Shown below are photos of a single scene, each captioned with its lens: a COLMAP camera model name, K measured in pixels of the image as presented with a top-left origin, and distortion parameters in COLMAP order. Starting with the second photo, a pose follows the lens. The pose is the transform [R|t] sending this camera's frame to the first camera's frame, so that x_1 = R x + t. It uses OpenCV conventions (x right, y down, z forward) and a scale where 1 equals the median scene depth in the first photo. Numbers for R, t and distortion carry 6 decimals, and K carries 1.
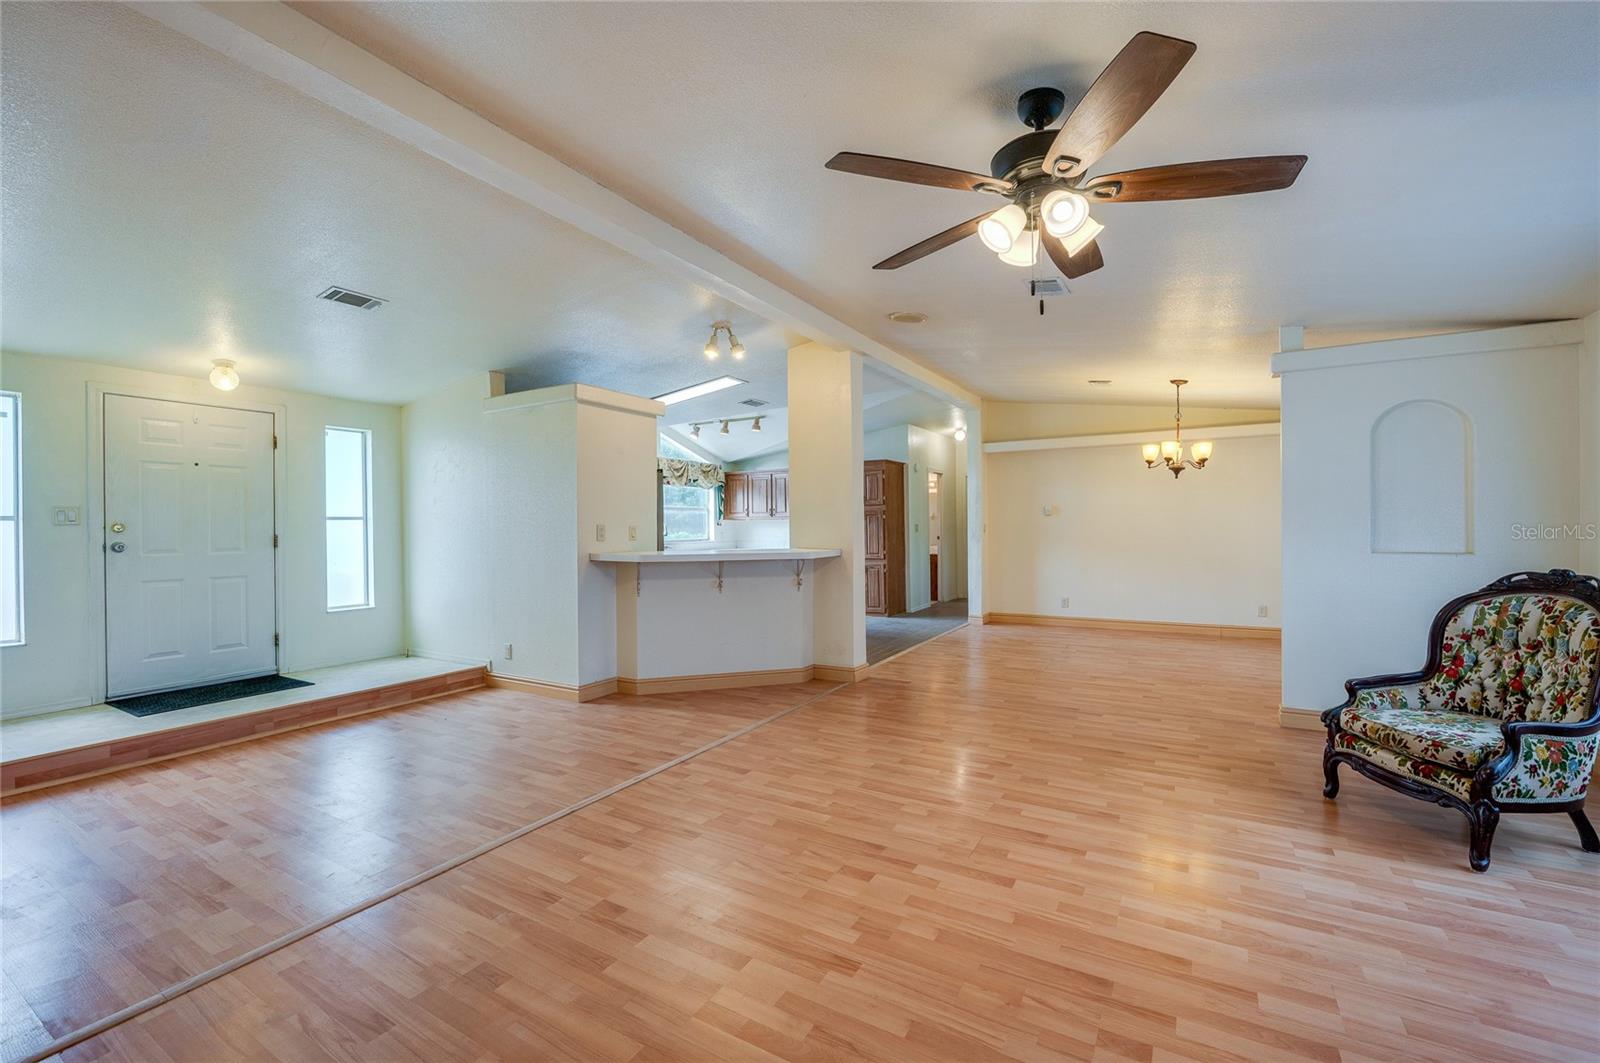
lens RADIAL K [[645.9, 0, 802.3], [0, 645.9, 525.0], [0, 0, 1]] dist [-0.004264, 0.000178]
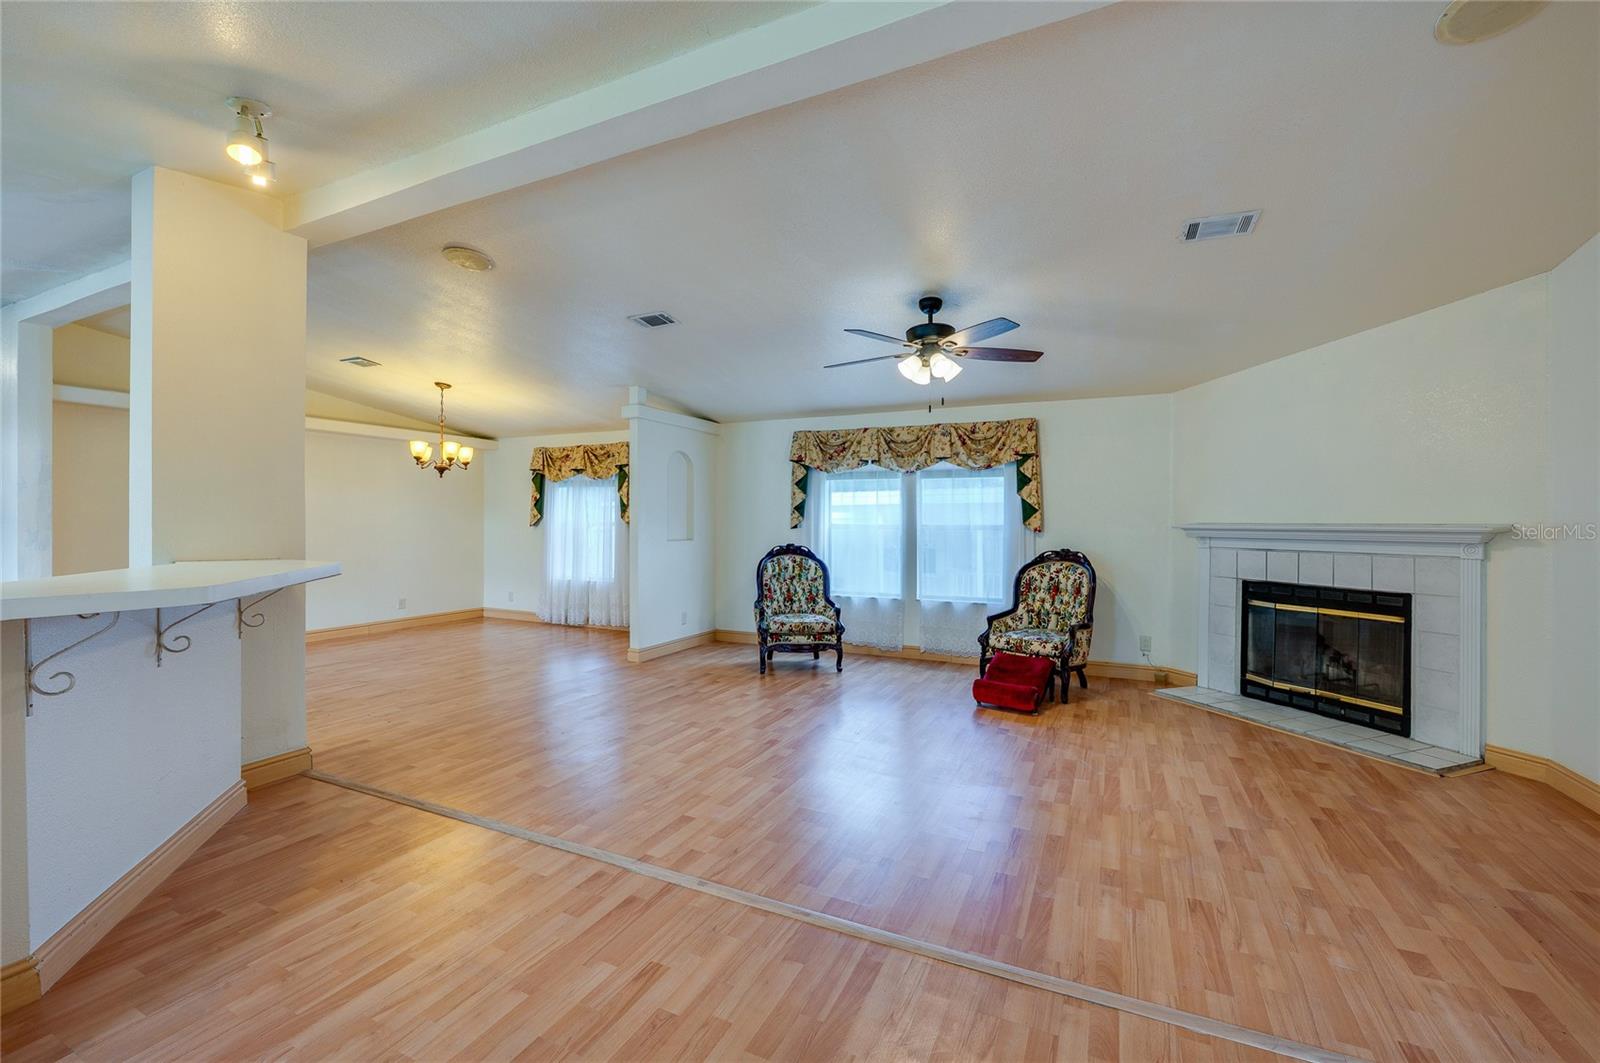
lens RADIAL K [[692.9, 0, 764.1], [0, 692.9, 529.7], [0, 0, 1]] dist [-0.007605, 0.000147]
pose [[-0.061533, 0.000437, 0.998105, -1.072765], [-0.004421, 0.999990, -0.000710, 0.017432], [-0.998095, -0.004456, -0.061530, 1.056919]]
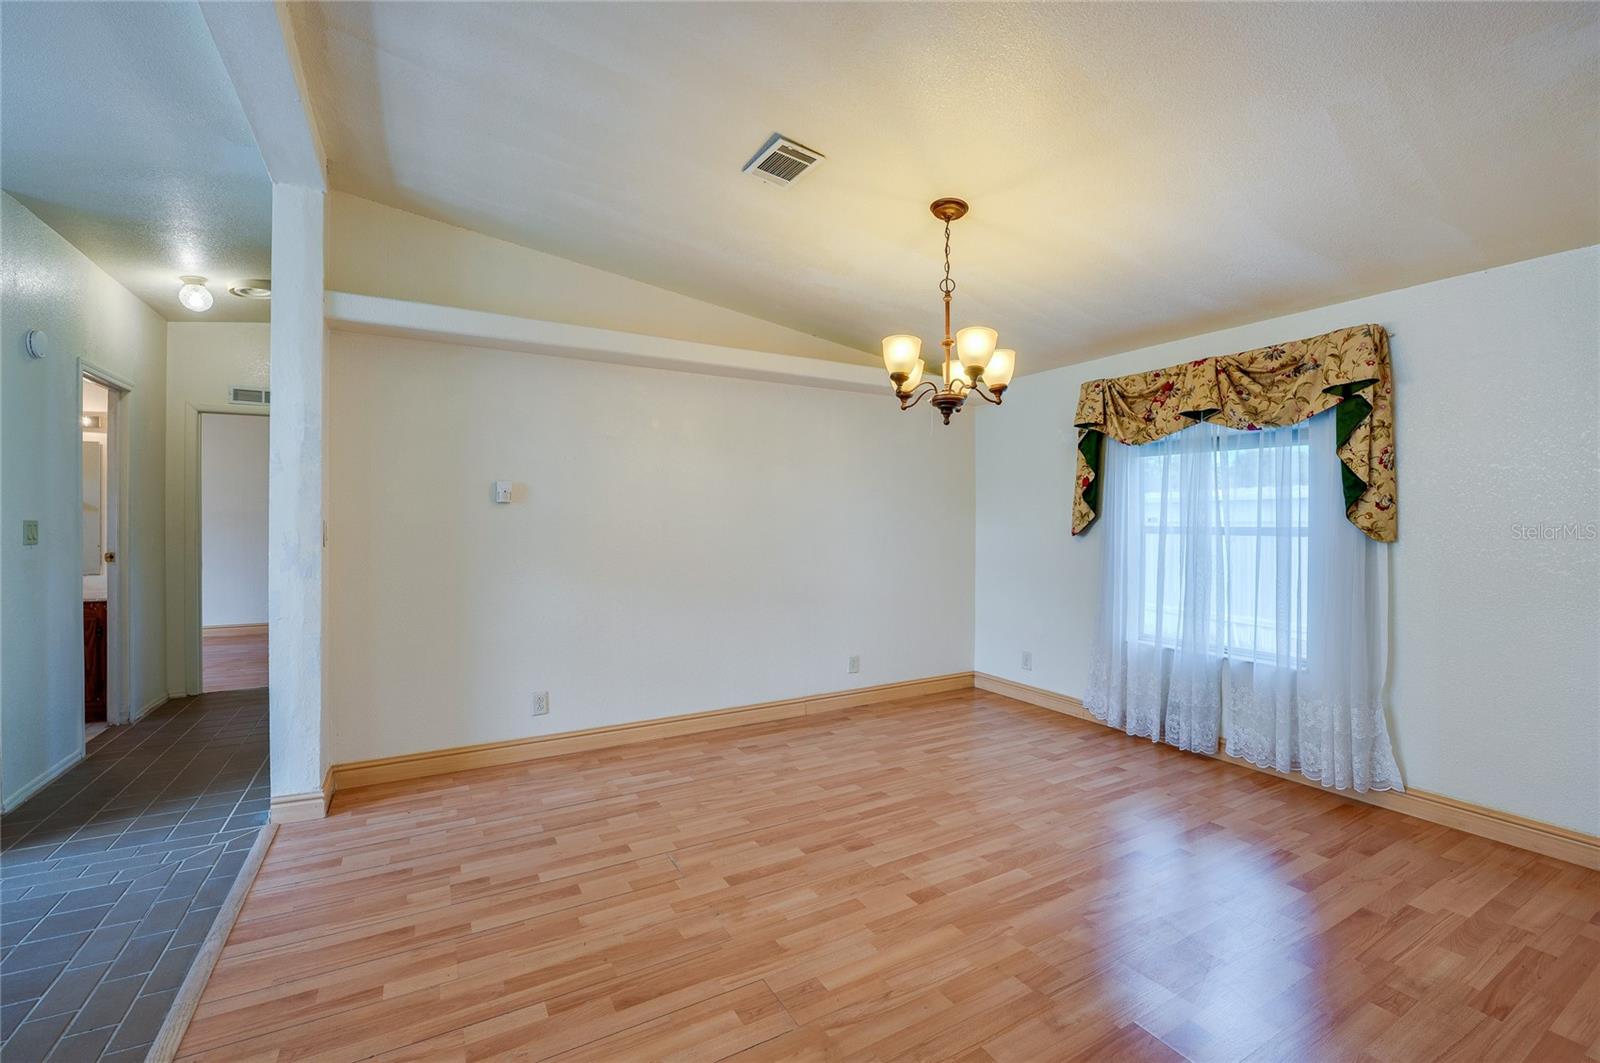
lens RADIAL K [[626.3, 0, 795.5], [0, 626.3, 523.9], [0, 0, 1]] dist [-0.019587, 0.000155]
pose [[0.469385, 0.011868, 0.882914, 0.287562], [-0.007210, 0.999928, -0.009608, -0.000430], [-0.882964, -0.001857, 0.469437, 1.700441]]
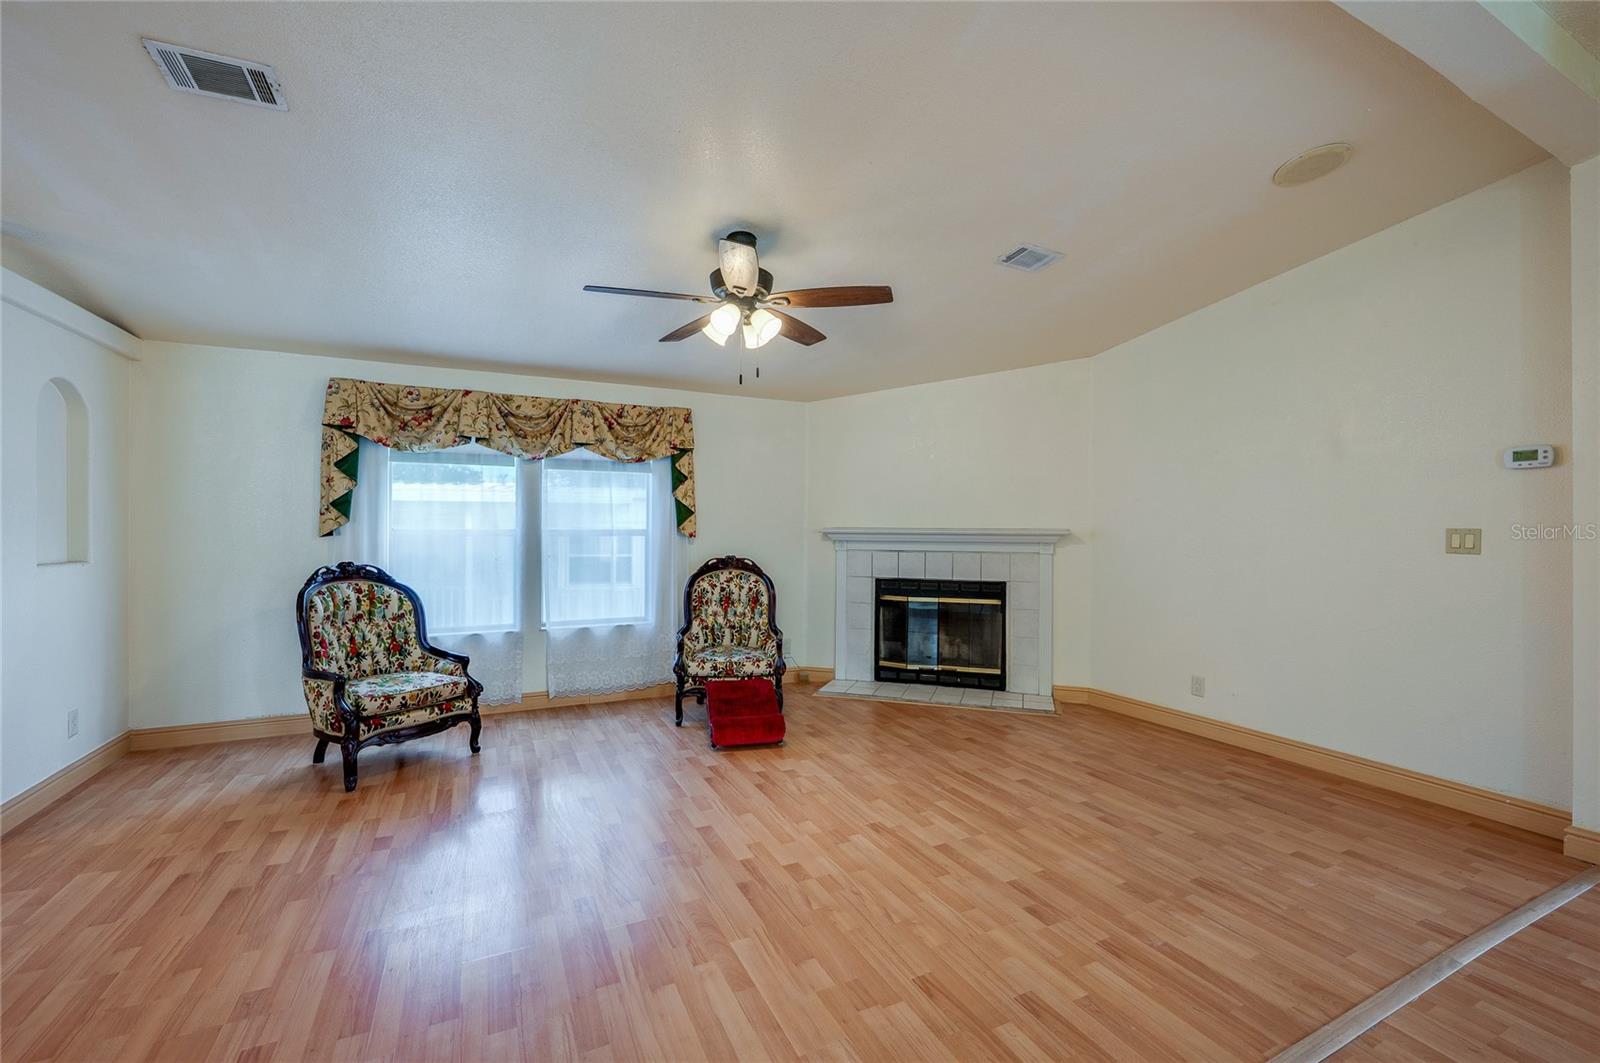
lens RADIAL K [[705.6, 0, 825.9], [0, 705.6, 528.6], [0, 0, 1]] dist [-0.012228, -0.000024]
pose [[-0.851206, 0.004233, 0.524815, -0.413304], [0.003167, 0.999991, -0.002930, 0.003801], [-0.524822, -0.000832, -0.851211, 1.478295]]
